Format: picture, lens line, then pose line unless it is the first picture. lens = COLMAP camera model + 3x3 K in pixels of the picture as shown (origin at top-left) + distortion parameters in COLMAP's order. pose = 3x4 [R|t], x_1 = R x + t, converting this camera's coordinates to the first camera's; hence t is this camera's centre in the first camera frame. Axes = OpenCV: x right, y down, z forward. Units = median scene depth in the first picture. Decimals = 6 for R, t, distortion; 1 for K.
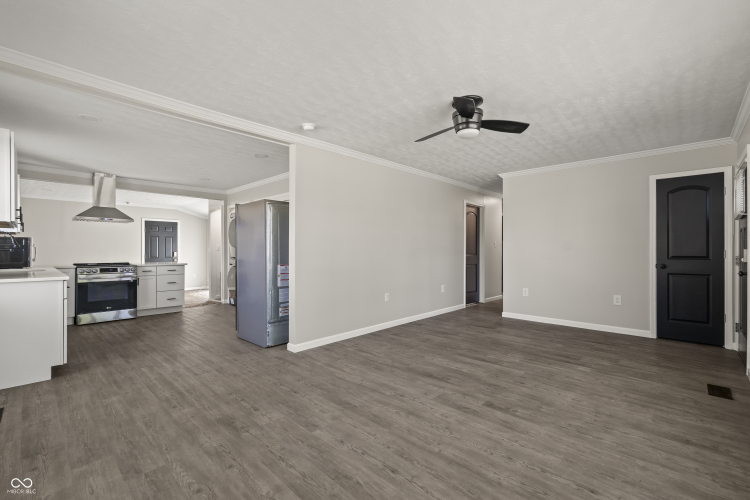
lens RADIAL K [[336.9, 0, 372.5], [0, 336.9, 250.4], [0, 0, 1]] dist [-0.002919, 0.000667]
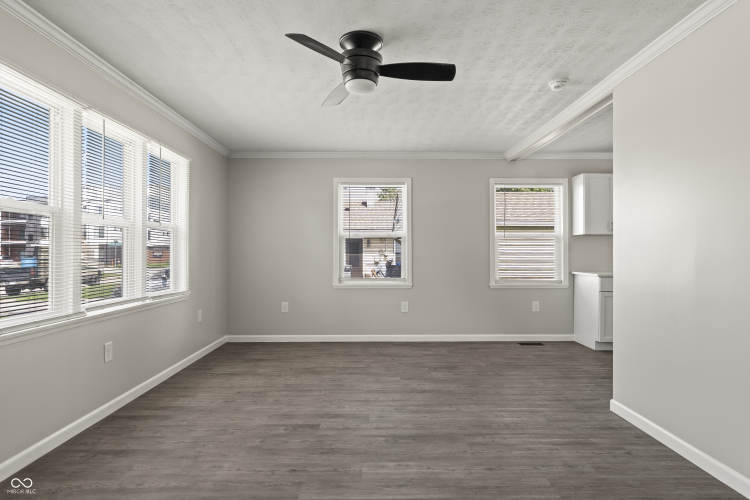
lens RADIAL K [[412.6, 0, 374.0], [0, 412.6, 250.7], [0, 0, 1]] dist [-0.003963, 0.001423]
pose [[-0.711899, -0.004567, -0.702267, 0.794525], [-0.002193, 0.999988, -0.004280, -0.002538], [0.702278, -0.001507, -0.711901, 1.497264]]
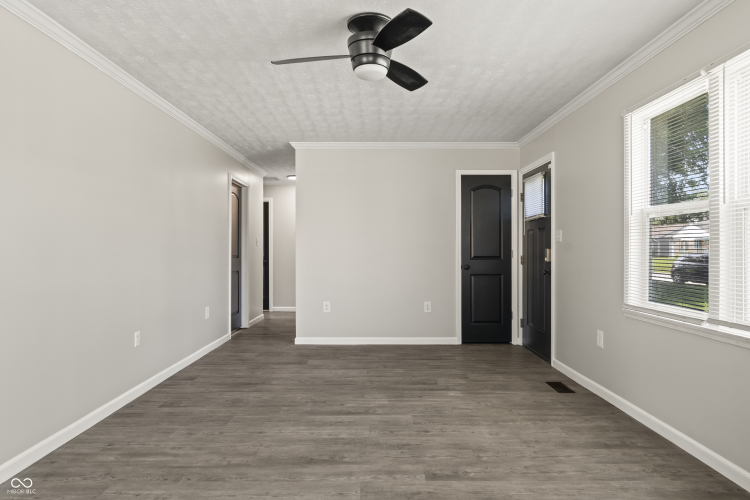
lens RADIAL K [[466.9, 0, 377.3], [0, 466.9, 249.1], [0, 0, 1]] dist [-0.001264, 0.002789]
pose [[0.712724, 0.000247, 0.701444, -0.316865], [0.002008, 0.999995, -0.002392, -0.001446], [-0.701441, 0.003114, 0.712720, 0.317222]]
